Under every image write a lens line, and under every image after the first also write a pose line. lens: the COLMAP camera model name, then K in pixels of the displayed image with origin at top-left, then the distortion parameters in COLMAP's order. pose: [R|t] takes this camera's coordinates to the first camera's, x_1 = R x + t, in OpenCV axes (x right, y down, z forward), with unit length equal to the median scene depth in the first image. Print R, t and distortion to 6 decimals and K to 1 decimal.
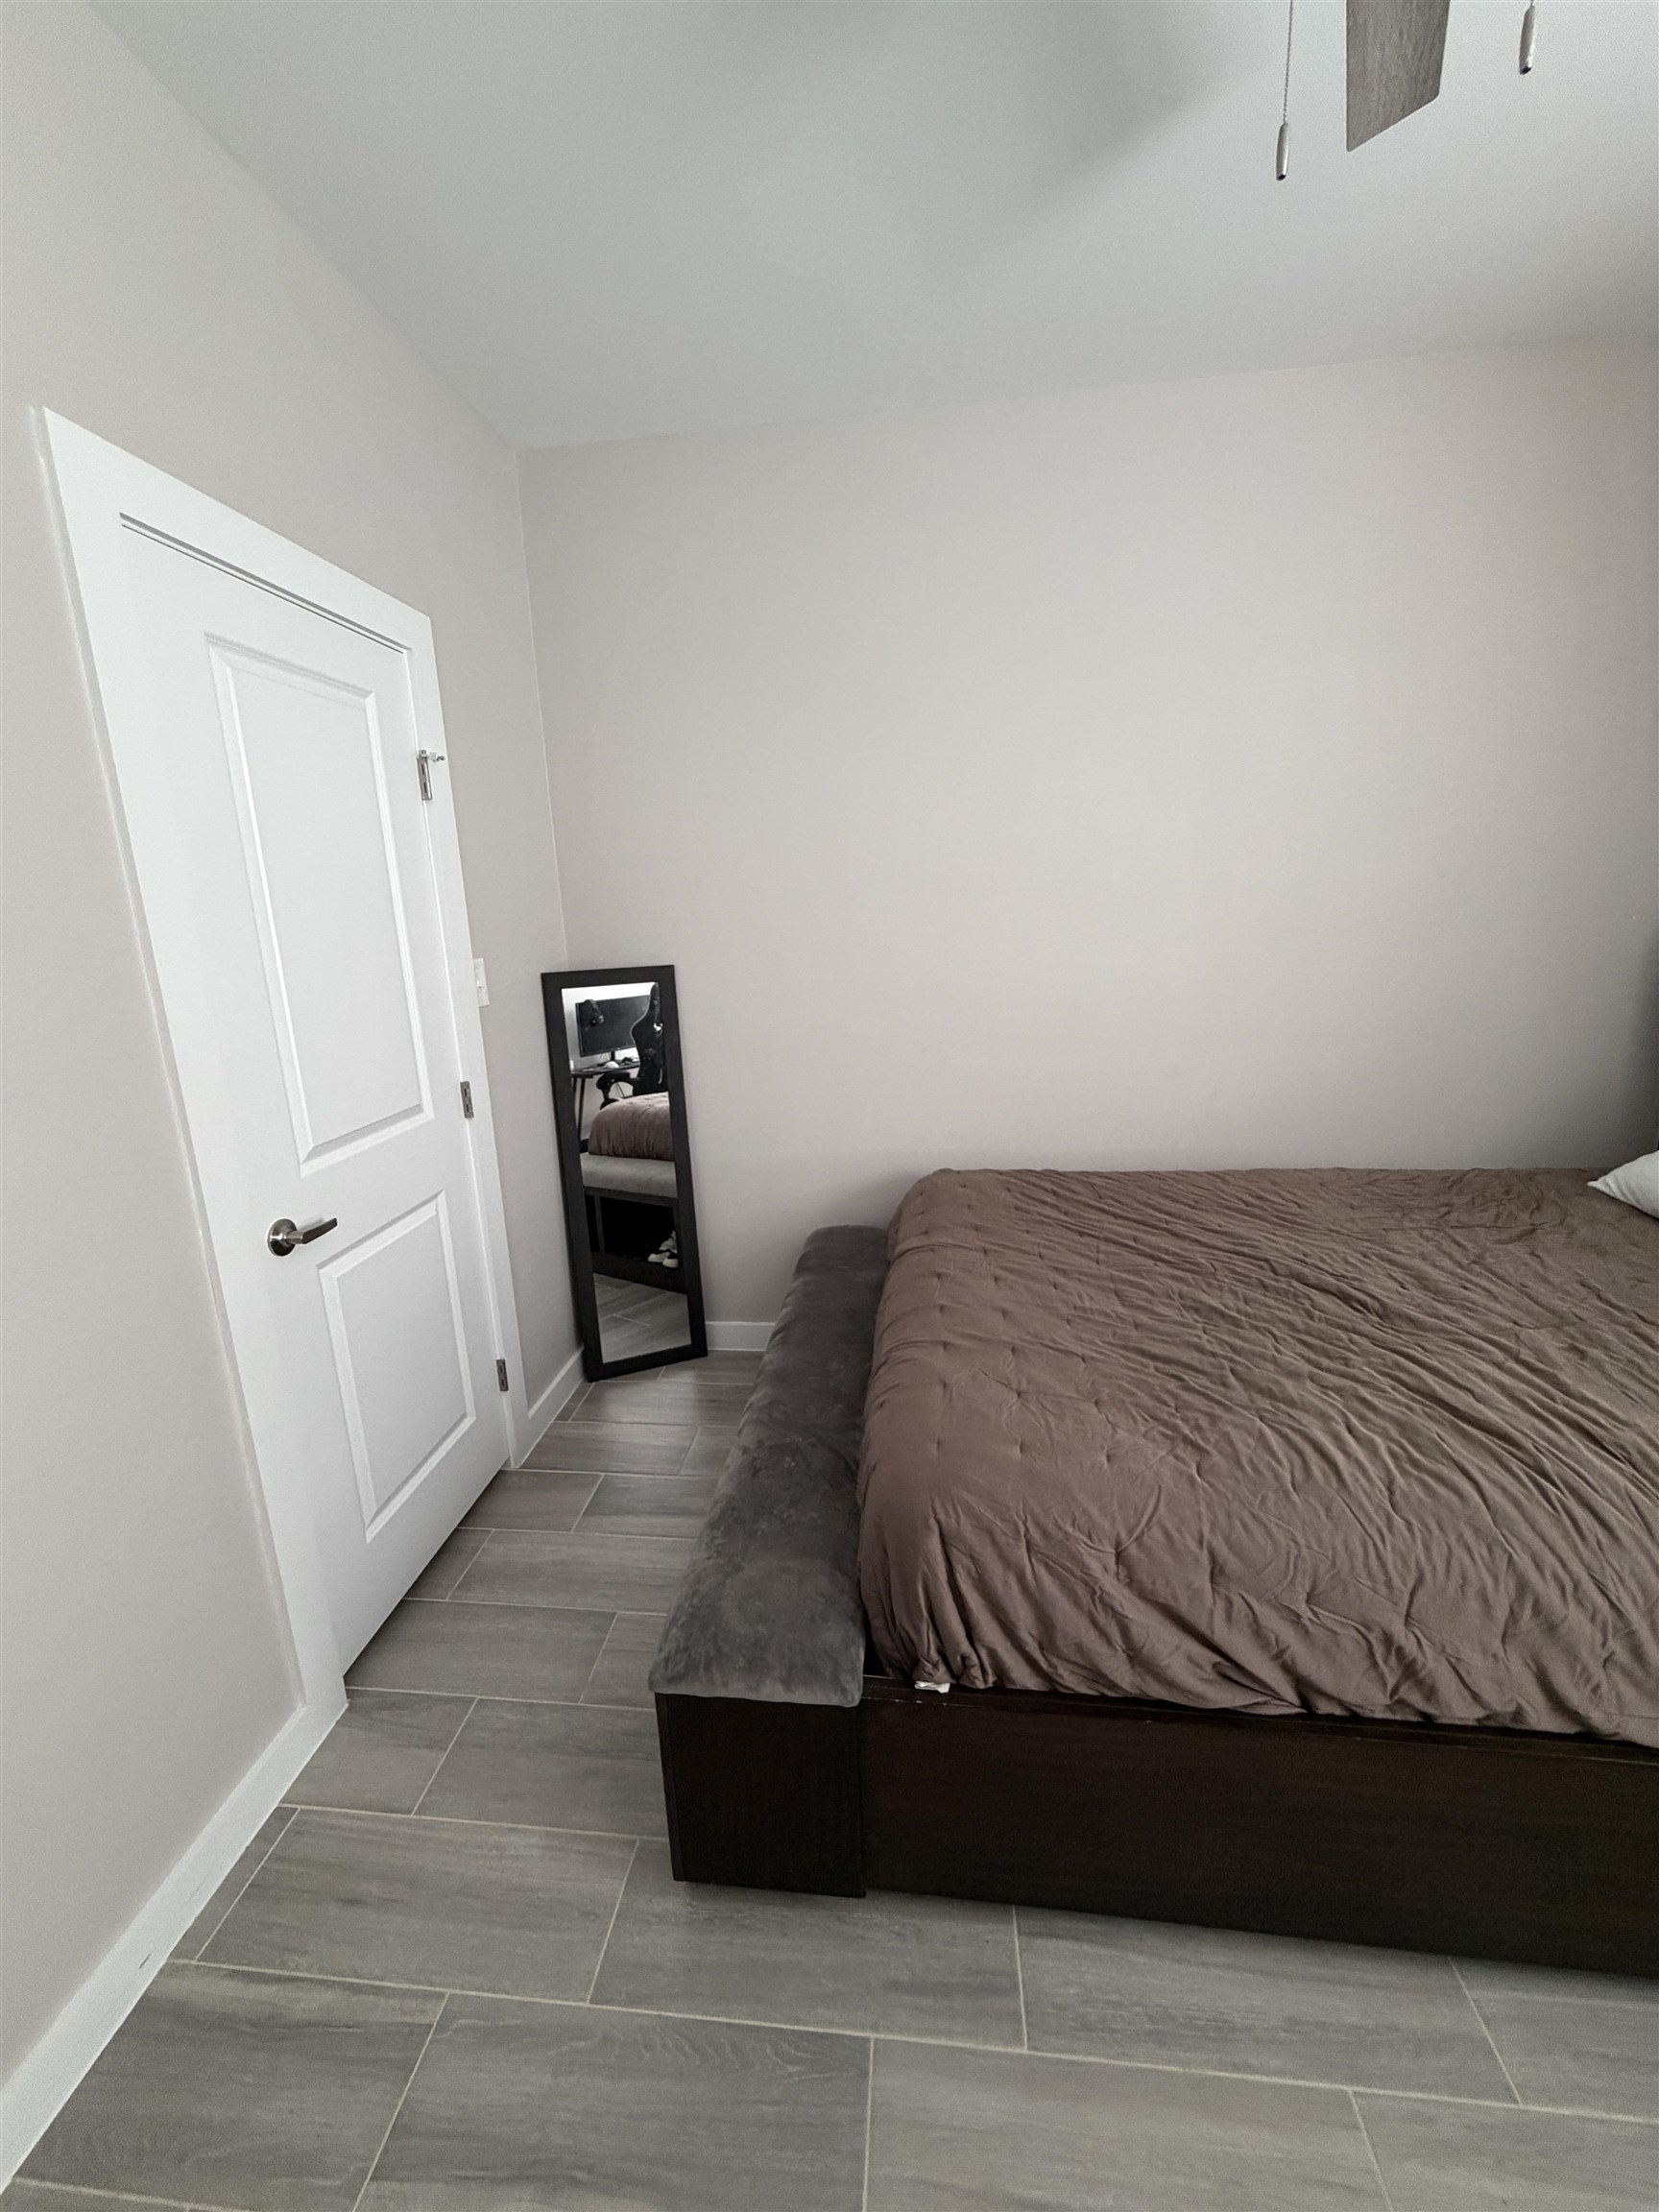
lens RADIAL K [[874.1, 0, 831.8], [0, 874.1, 1103.2], [0, 0, 1]] dist [-0.000498, -0.000327]
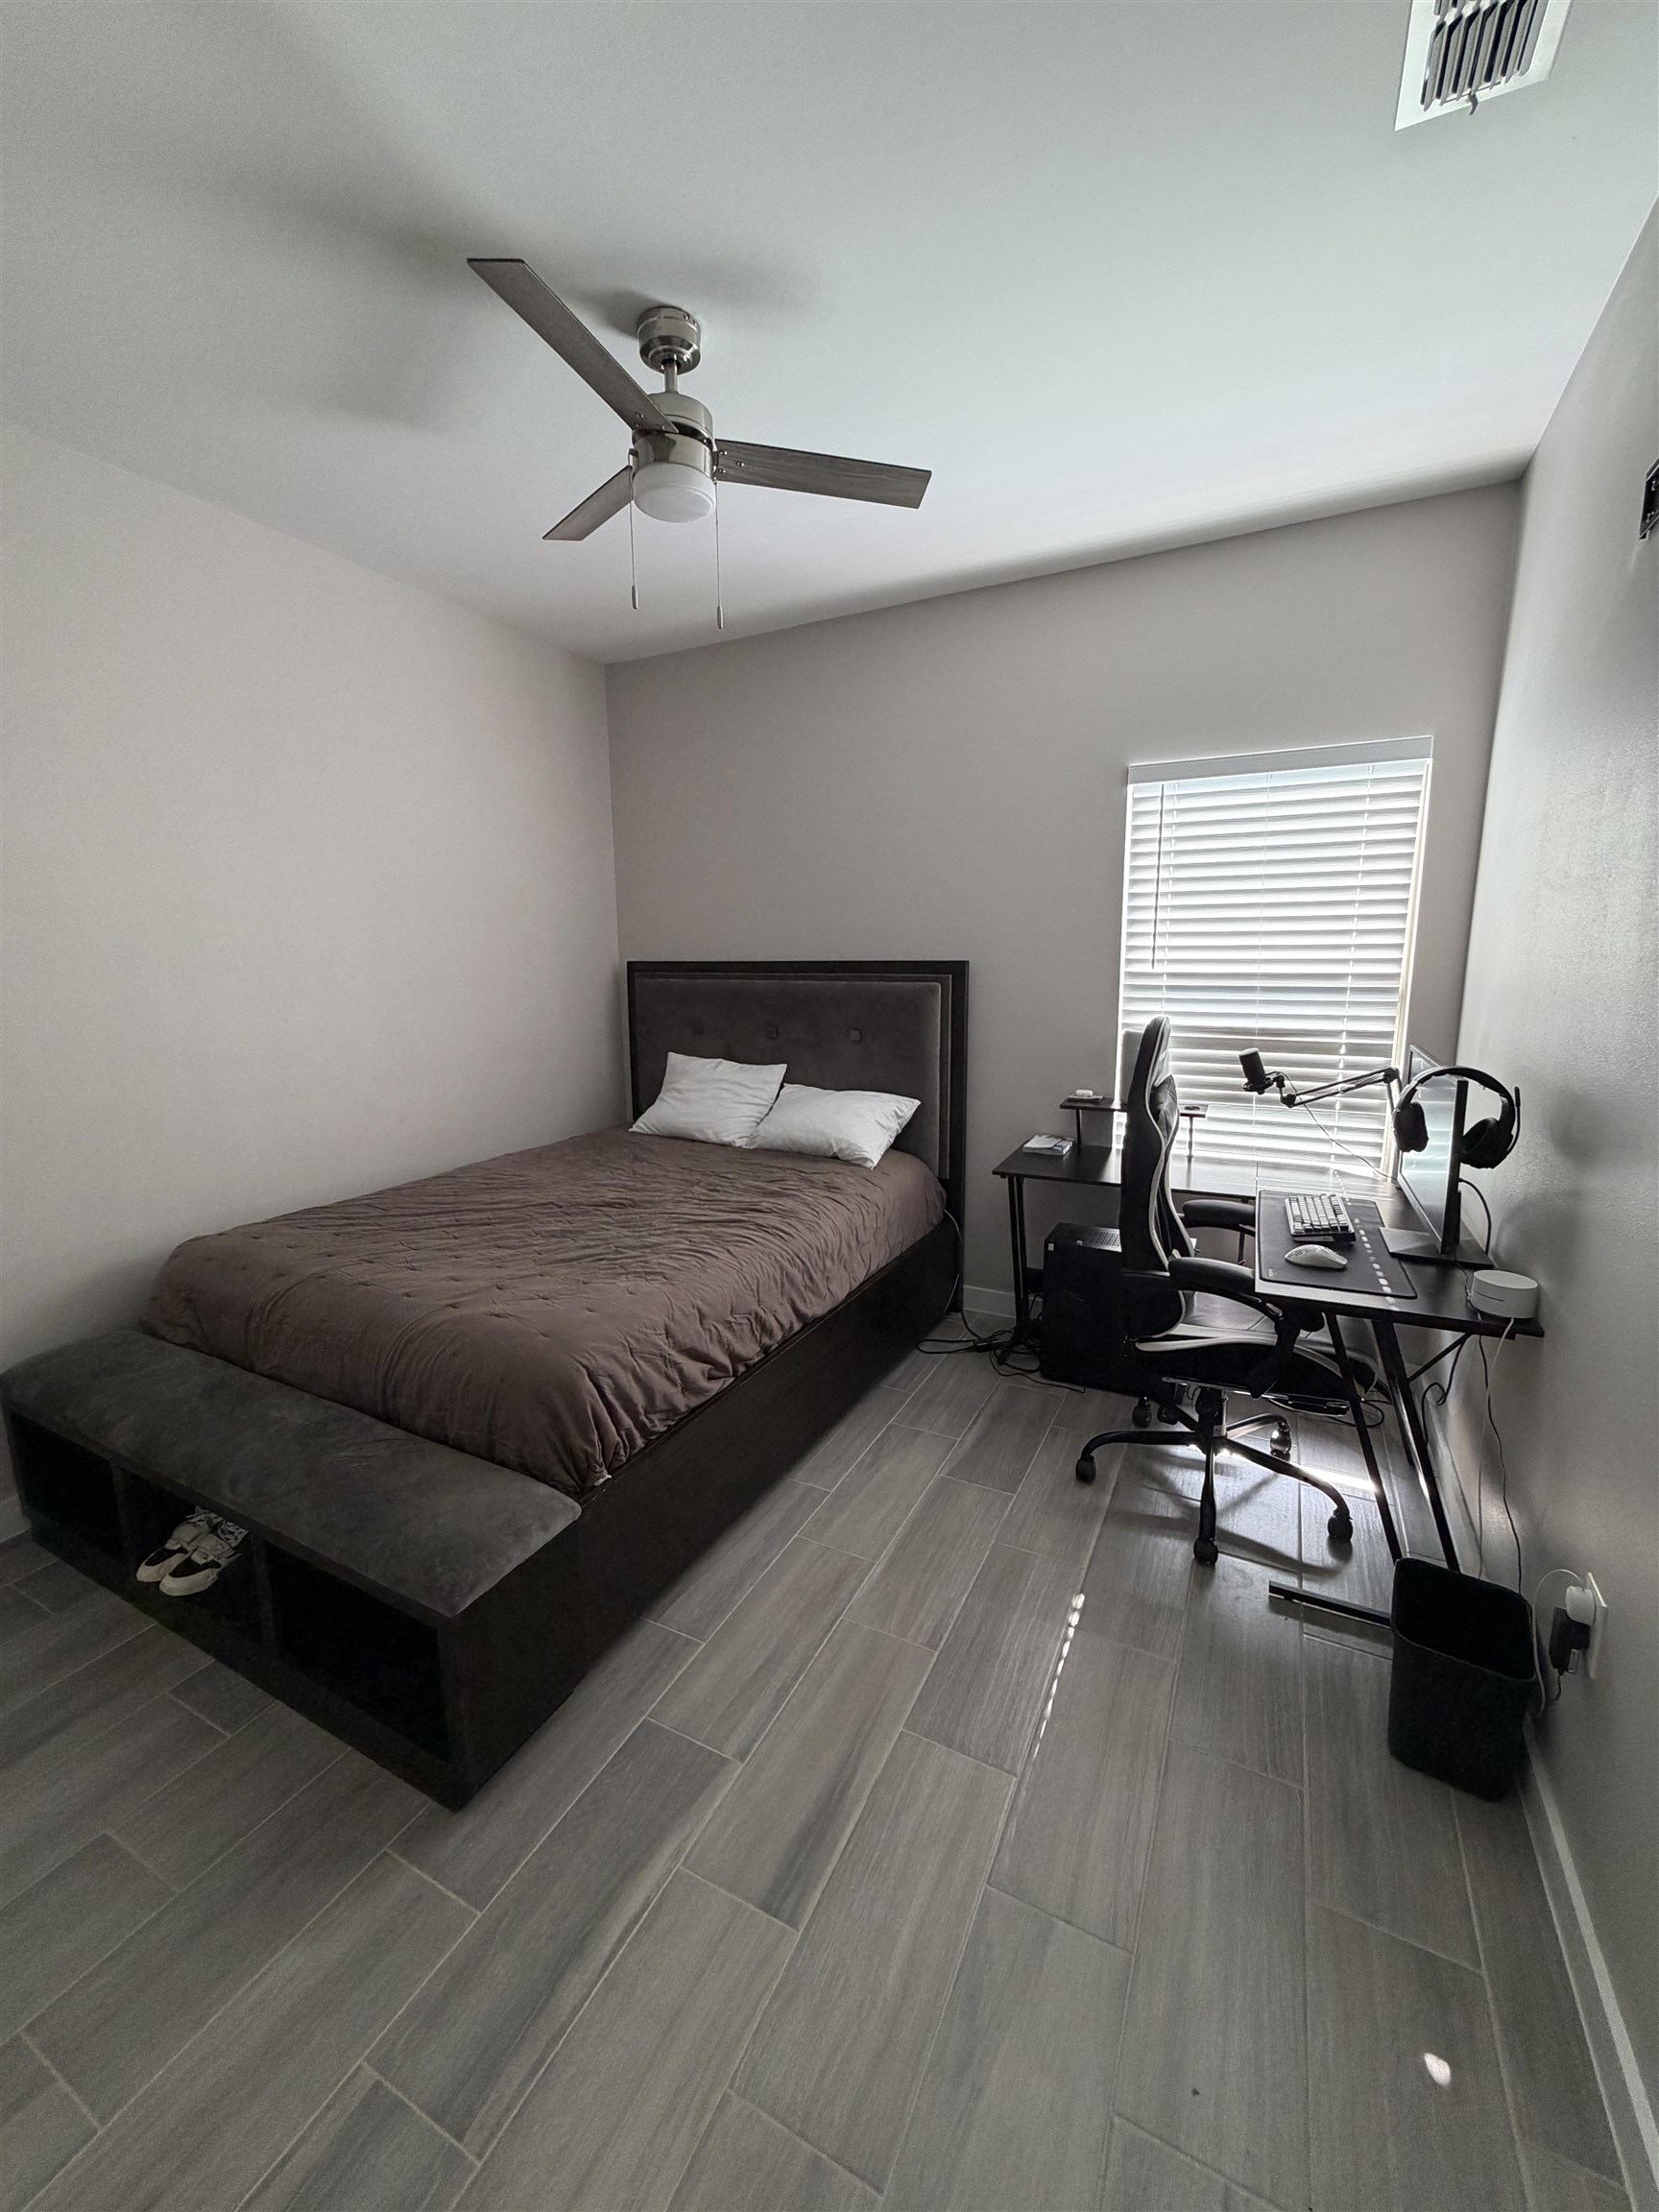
lens RADIAL K [[874.1, 0, 825.8], [0, 874.1, 1107.7], [0, 0, 1]] dist [-0.000498, -0.000327]
pose [[0.361431, -0.133176, 0.922839, -1.030844], [0.205399, 0.976805, 0.060519, 0.048322], [-0.909494, 0.167676, 0.380402, 0.000124]]
